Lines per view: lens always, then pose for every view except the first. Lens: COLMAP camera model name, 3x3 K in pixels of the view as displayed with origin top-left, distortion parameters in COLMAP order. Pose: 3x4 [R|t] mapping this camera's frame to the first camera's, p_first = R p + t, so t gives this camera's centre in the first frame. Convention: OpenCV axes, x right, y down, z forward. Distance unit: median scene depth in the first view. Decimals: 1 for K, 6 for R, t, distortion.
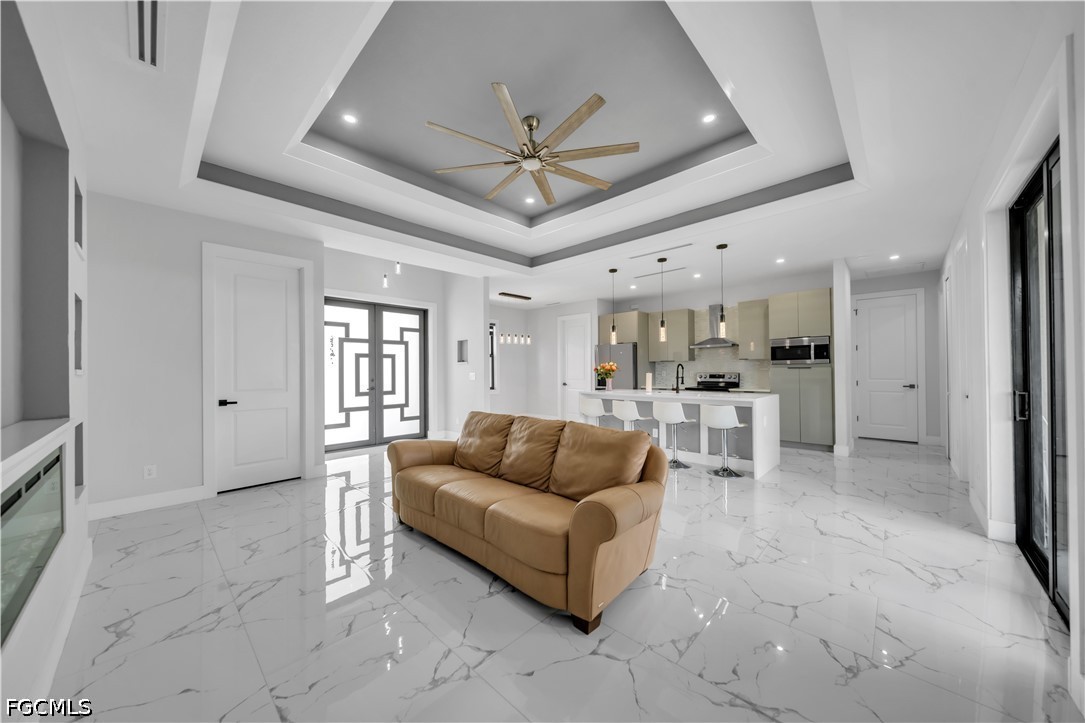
lens RADIAL K [[375.9, 0, 541.0], [0, 375.9, 367.0], [0, 0, 1]] dist [0.011858, 0.000200]
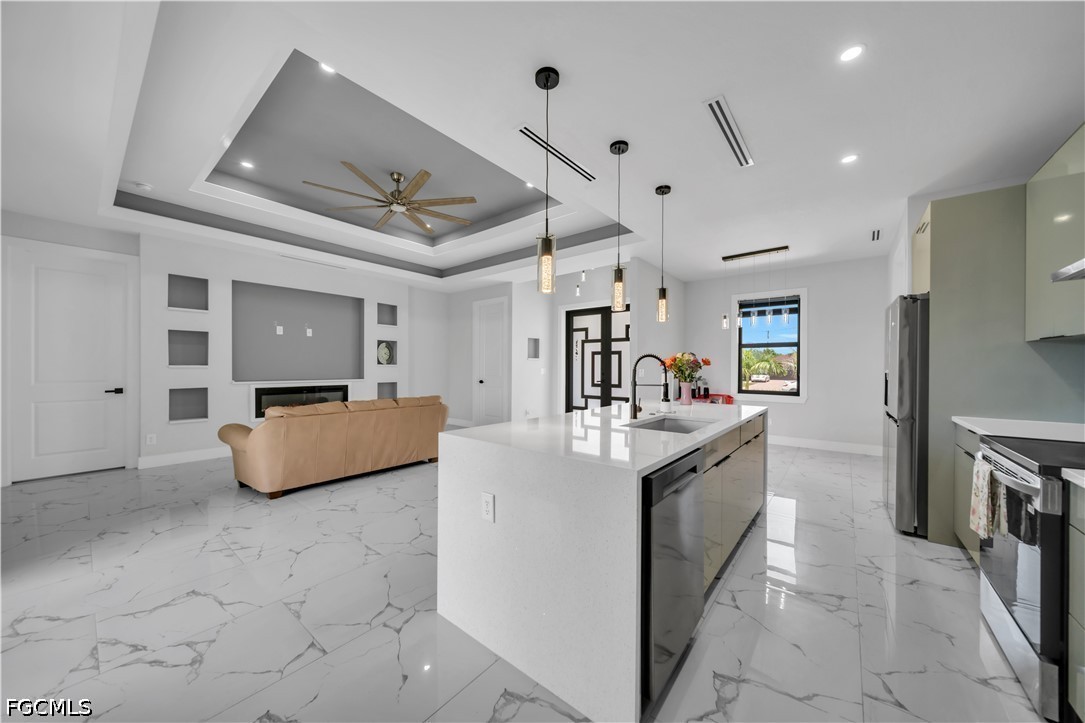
lens RADIAL K [[375.9, 0, 546.1], [0, 375.9, 361.0], [0, 0, 1]] dist [0.011858, 0.000200]
pose [[0.077439, -0.002693, -0.996993, 0.732176], [0.000431, 0.999996, -0.002668, -0.002098], [0.996997, -0.000223, 0.077440, 0.776718]]
